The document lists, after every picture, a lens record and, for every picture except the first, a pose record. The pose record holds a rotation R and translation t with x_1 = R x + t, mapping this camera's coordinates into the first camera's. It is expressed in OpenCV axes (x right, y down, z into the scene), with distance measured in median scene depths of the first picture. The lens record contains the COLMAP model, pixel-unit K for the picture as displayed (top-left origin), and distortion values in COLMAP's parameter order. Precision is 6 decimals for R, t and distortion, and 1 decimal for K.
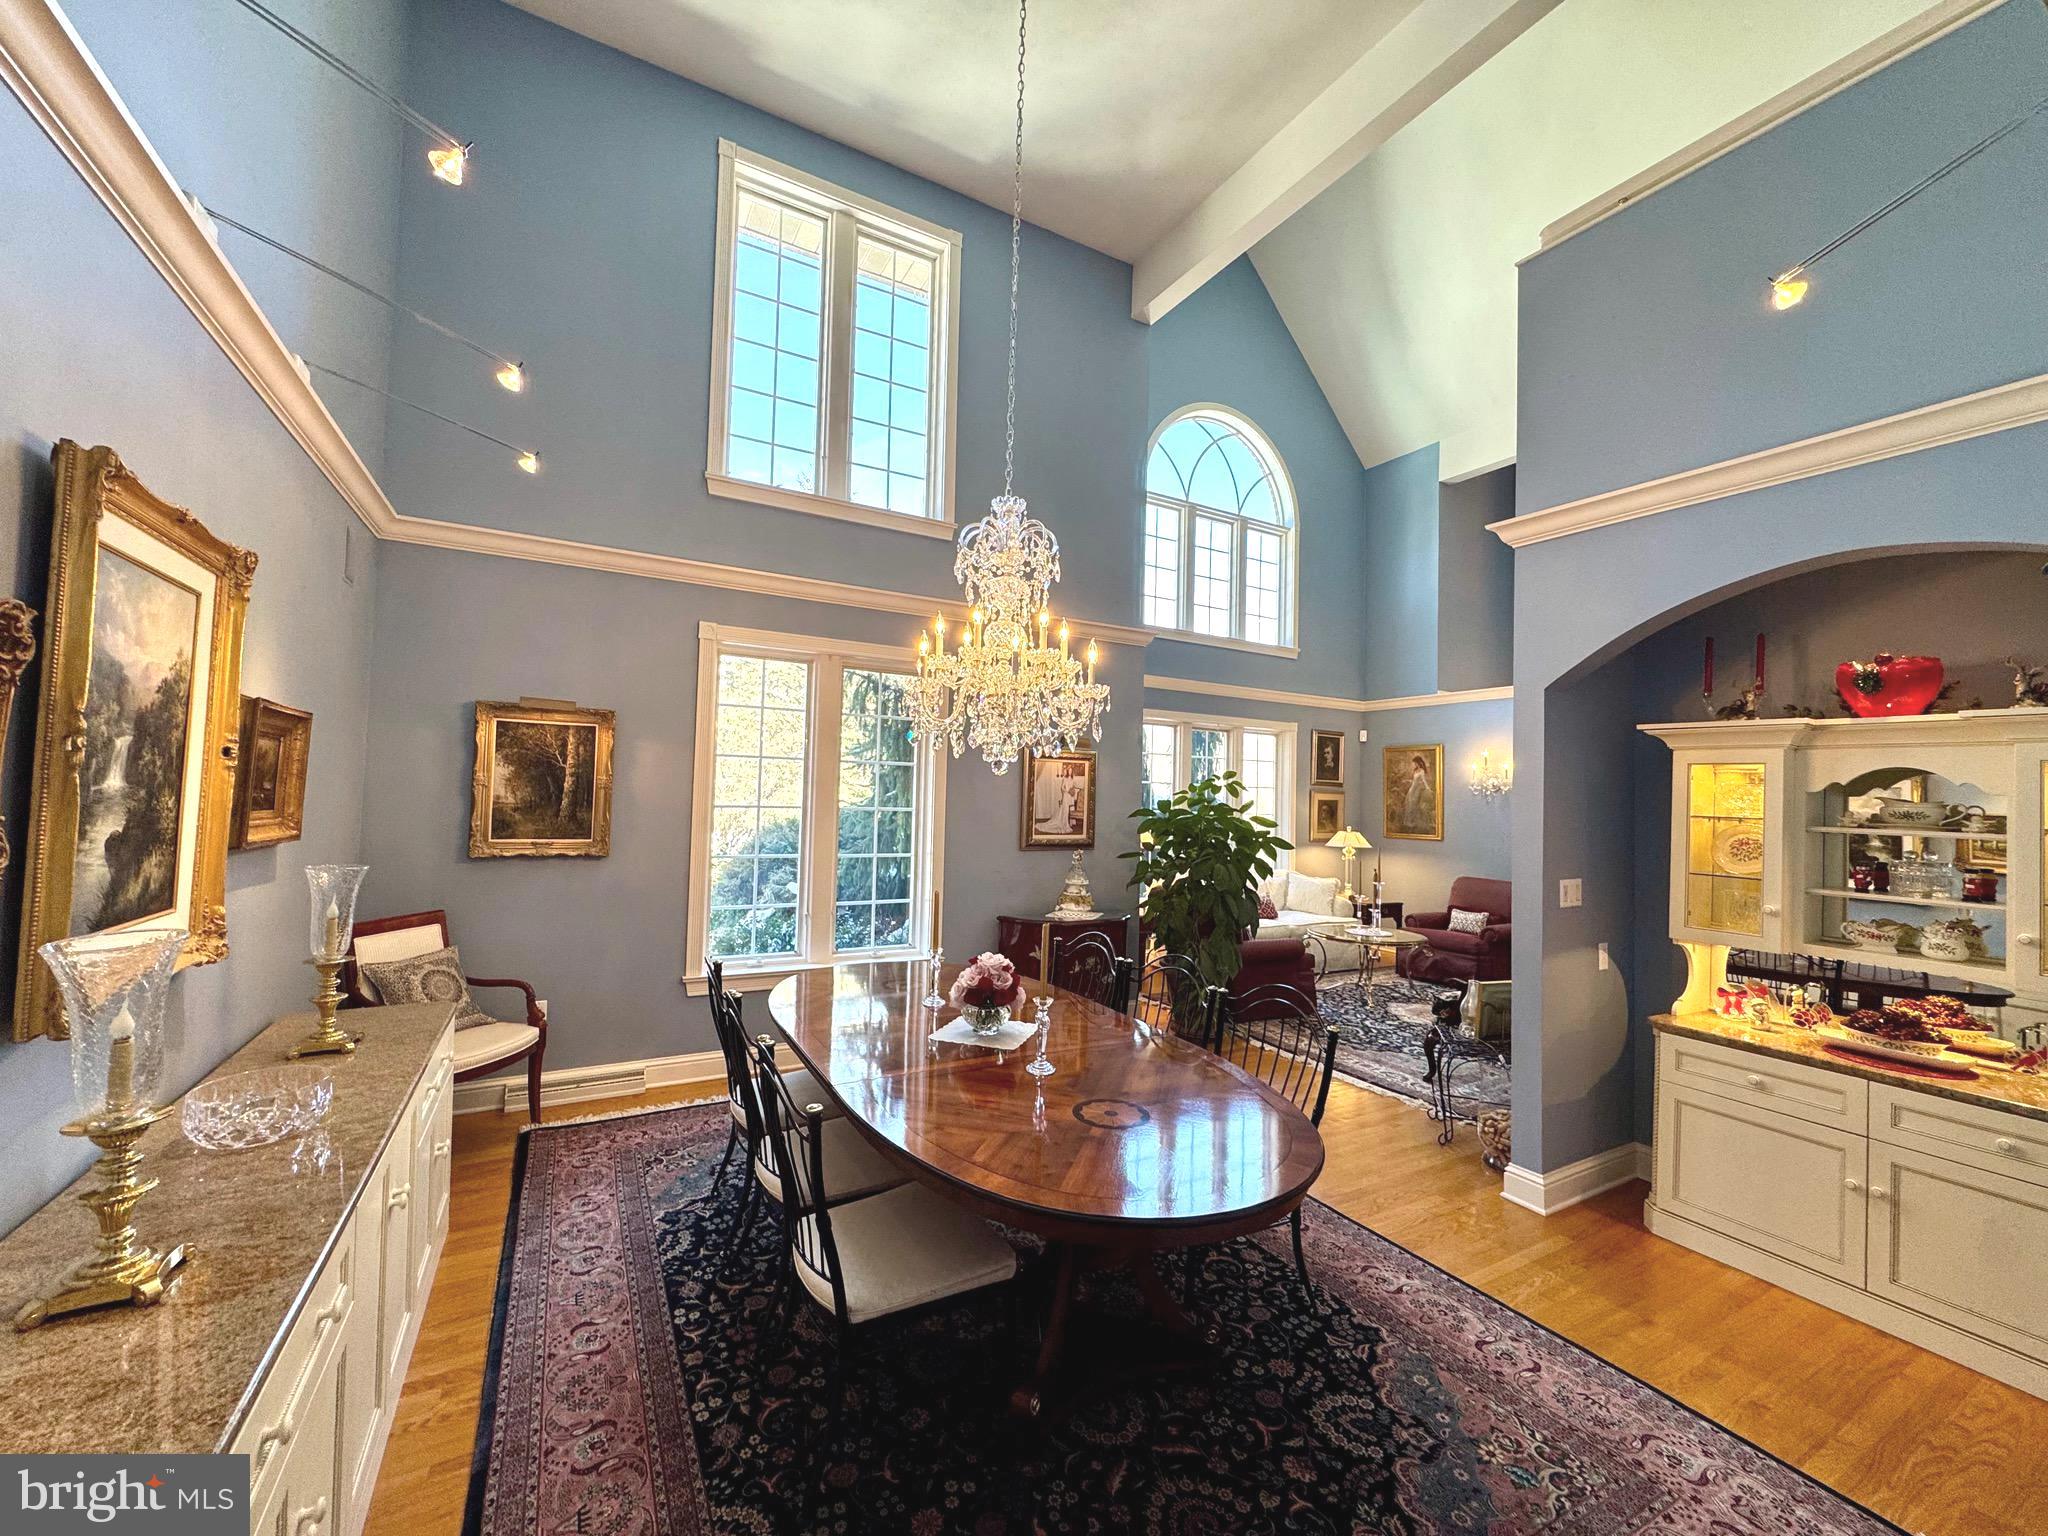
lens RADIAL K [[814.0, 0, 1026.3], [0, 814.0, 763.3], [0, 0, 1]] dist [-0.002460, -0.000400]
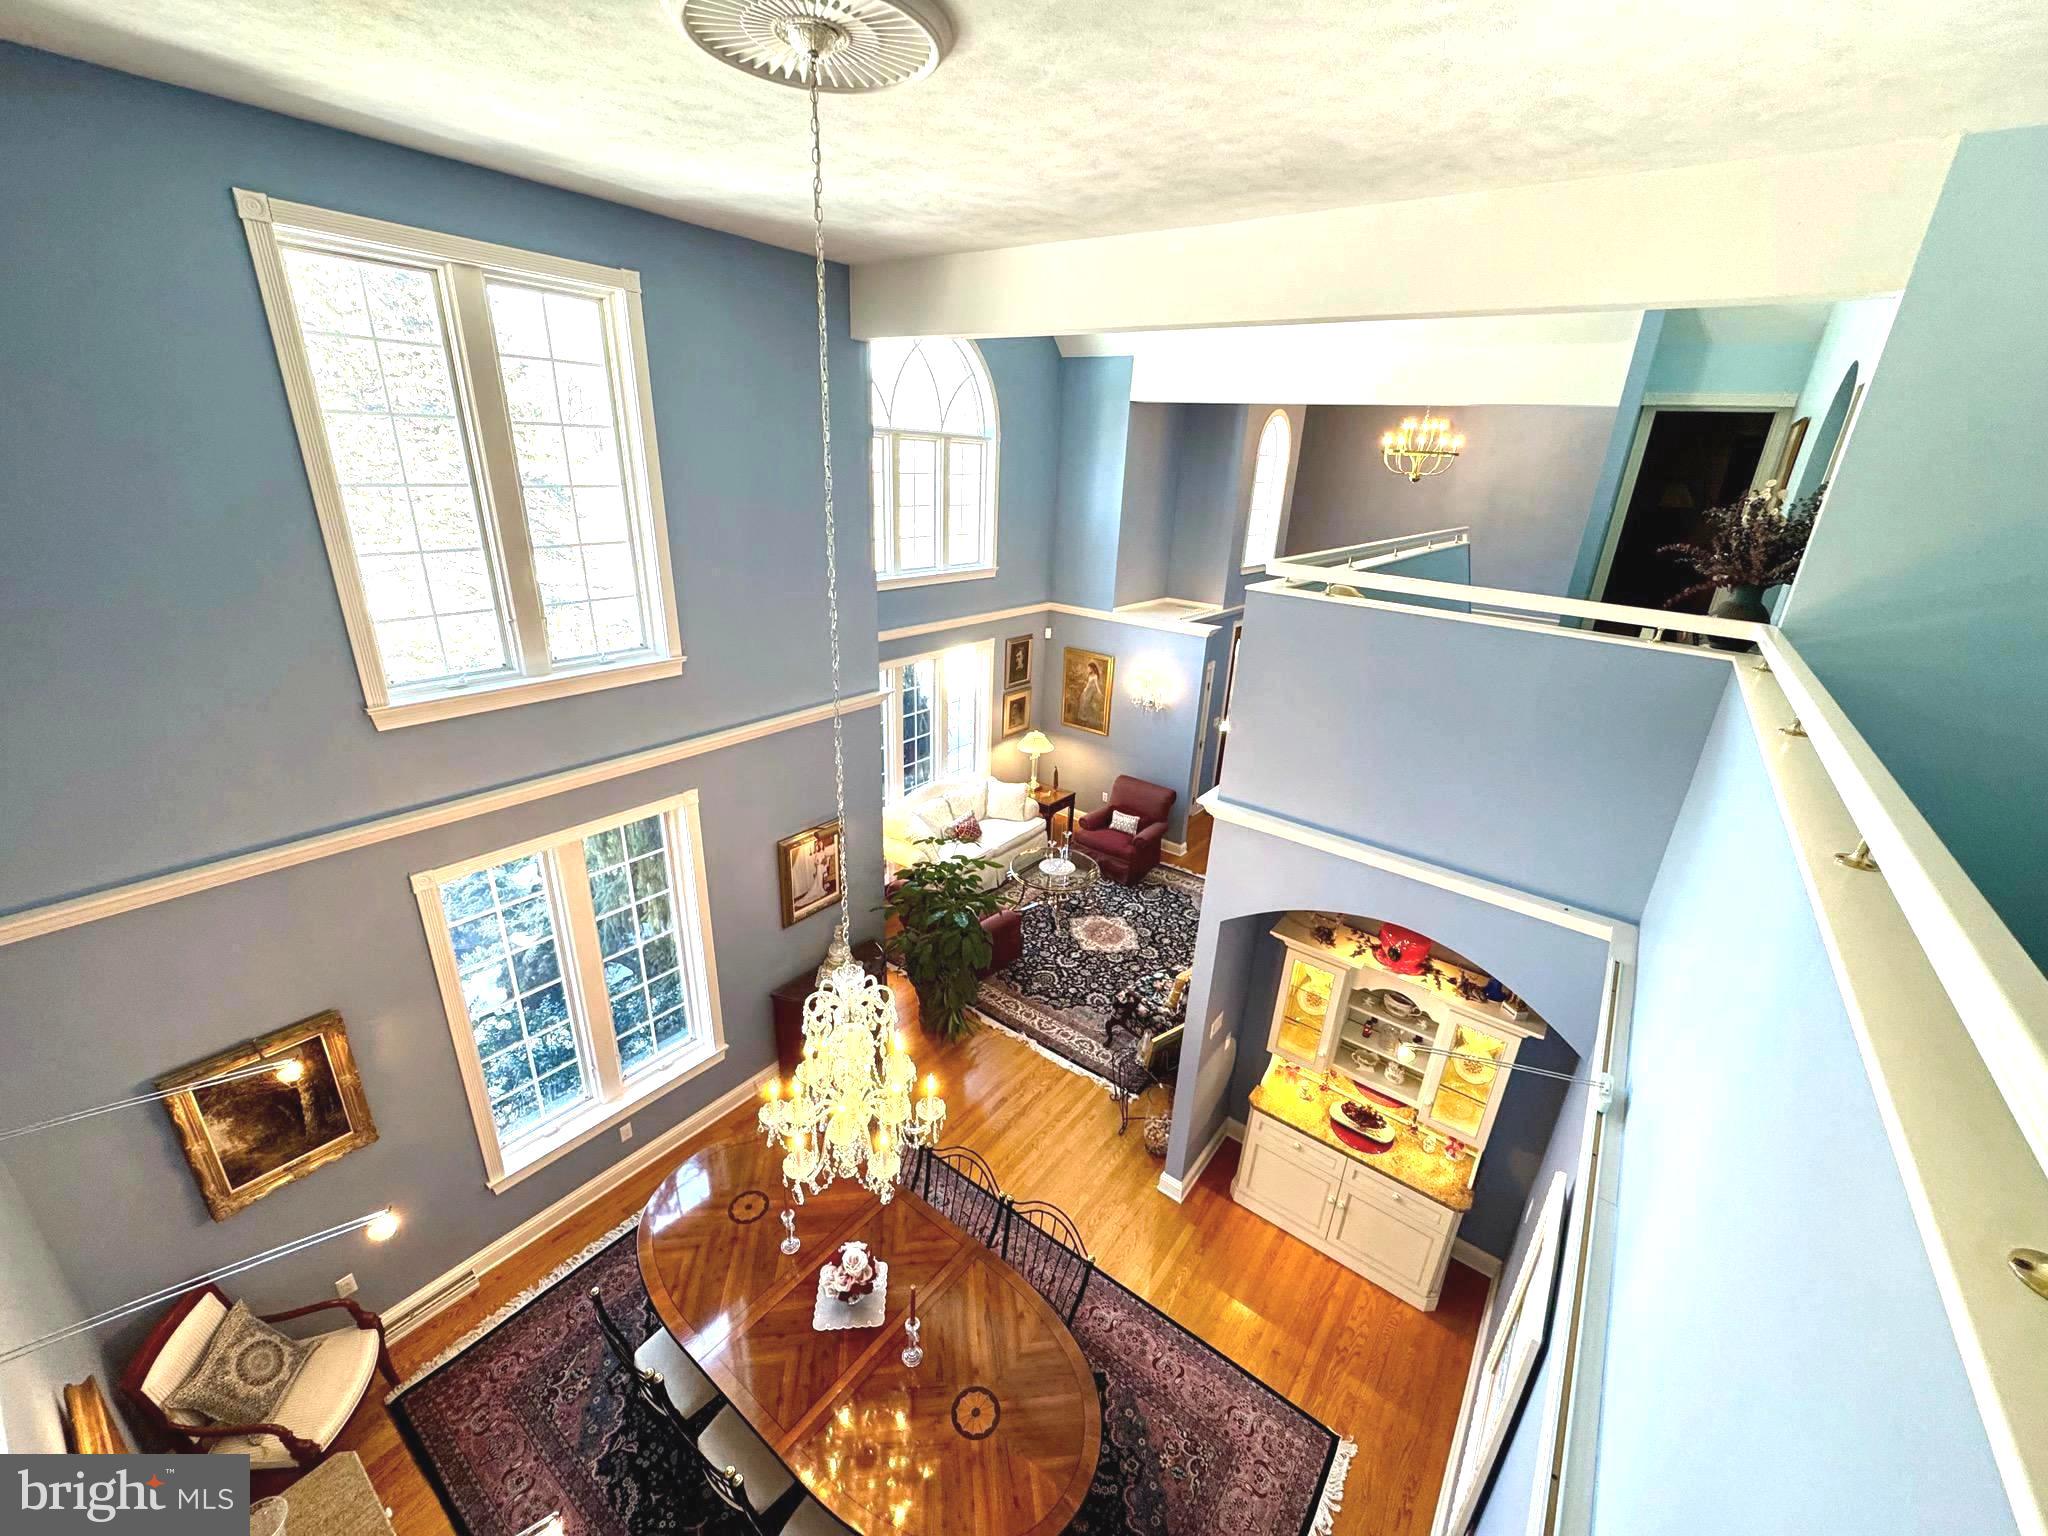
lens RADIAL K [[814.0, 0, 1028.1], [0, 814.0, 766.5], [0, 0, 1]] dist [-0.002460, -0.000400]
pose [[0.914253, -0.131279, 0.383285, -0.100574], [-0.036107, 0.915880, 0.399825, -0.559452], [-0.403531, -0.379381, 0.832606, 0.051739]]
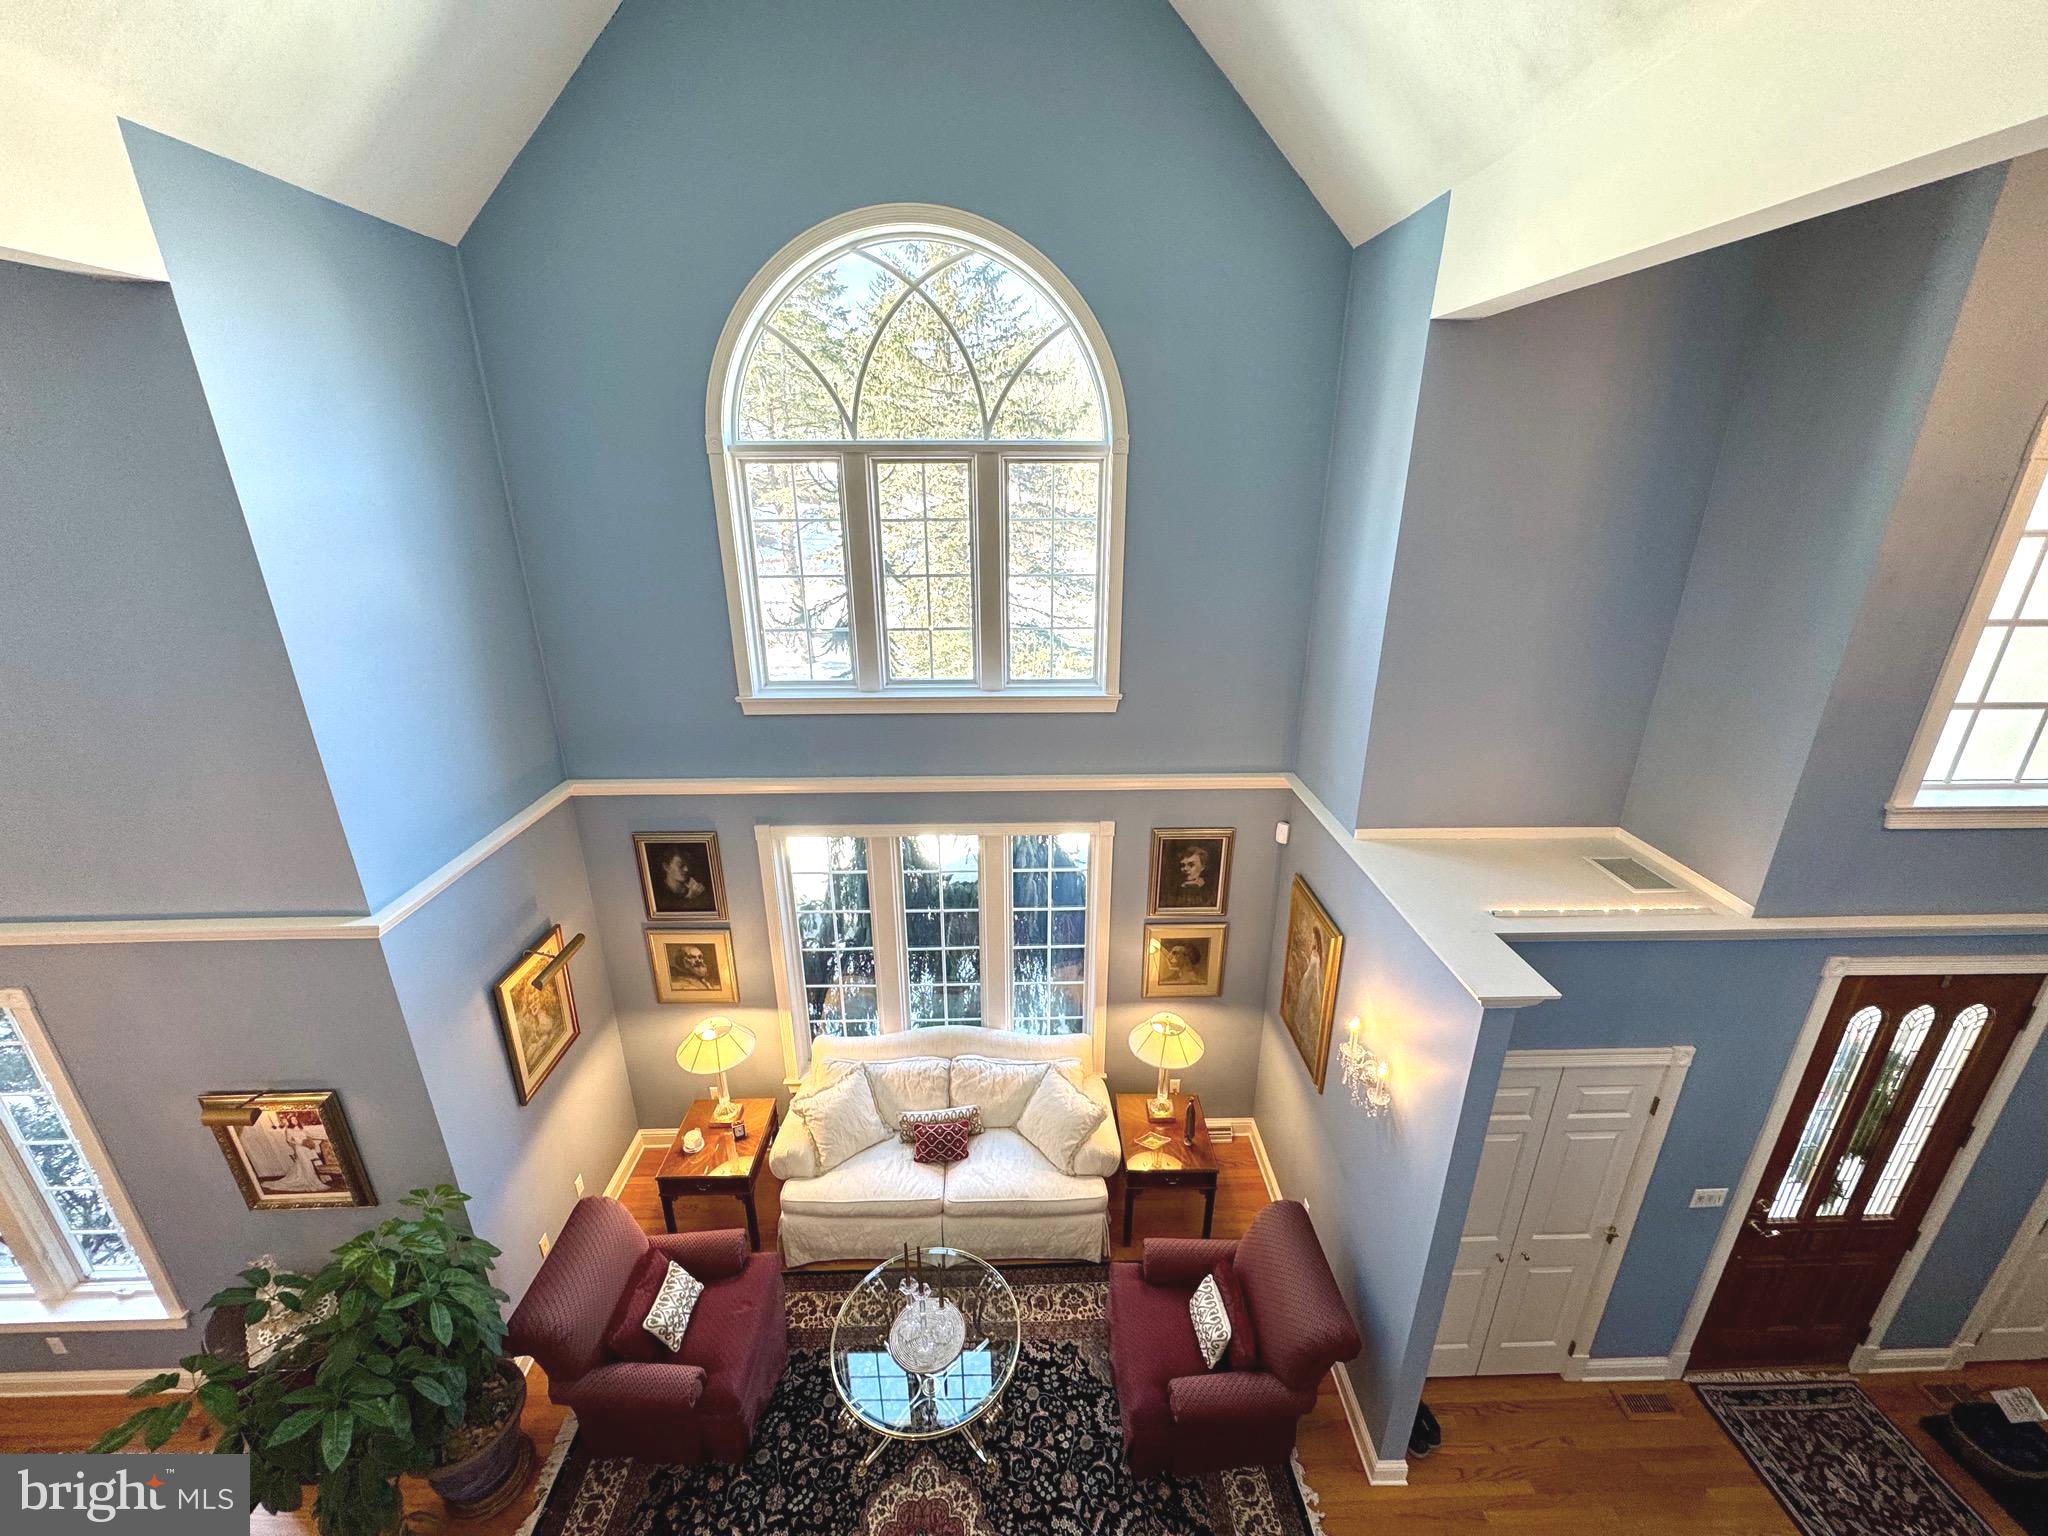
lens RADIAL K [[814.0, 0, 1030.2], [0, 814.0, 765.0], [0, 0, 1]] dist [-0.002460, -0.000400]
pose [[0.885481, 0.128497, -0.446555, 0.915252], [0.048143, 0.930464, 0.363207, -0.511770], [0.462175, -0.343111, 0.817722, 0.902863]]
